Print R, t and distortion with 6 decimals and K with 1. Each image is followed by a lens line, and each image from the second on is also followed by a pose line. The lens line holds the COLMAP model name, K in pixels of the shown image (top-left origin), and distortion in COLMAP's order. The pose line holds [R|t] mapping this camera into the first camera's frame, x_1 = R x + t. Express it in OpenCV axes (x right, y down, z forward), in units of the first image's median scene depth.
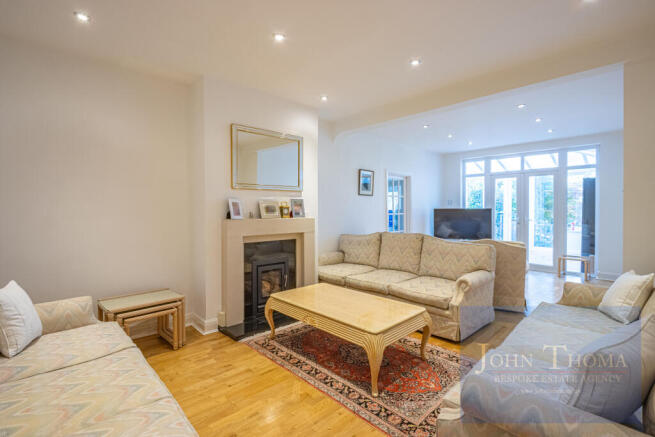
lens RADIAL K [[304.4, 0, 326.2], [0, 304.4, 216.9], [0, 0, 1]] dist [-0.025234, 0.001628]
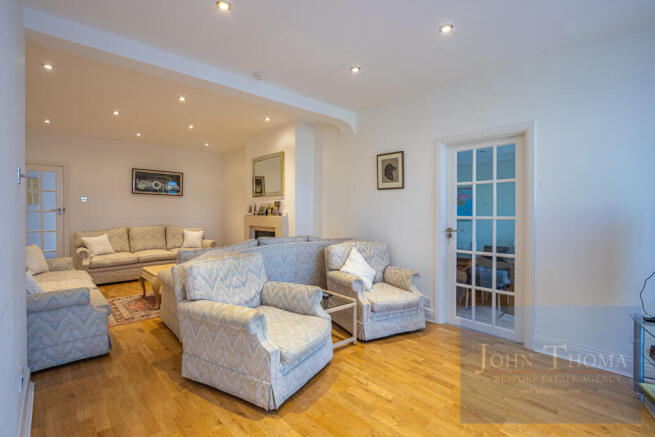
lens RADIAL K [[304.4, 0, 328.4], [0, 304.4, 216.5], [0, 0, 1]] dist [-0.025234, 0.001628]
pose [[-0.003378, 0.013731, -0.999900, 0.777665], [-0.025094, 0.999590, 0.013811, -0.011721], [0.999679, 0.025138, -0.003033, 0.796414]]
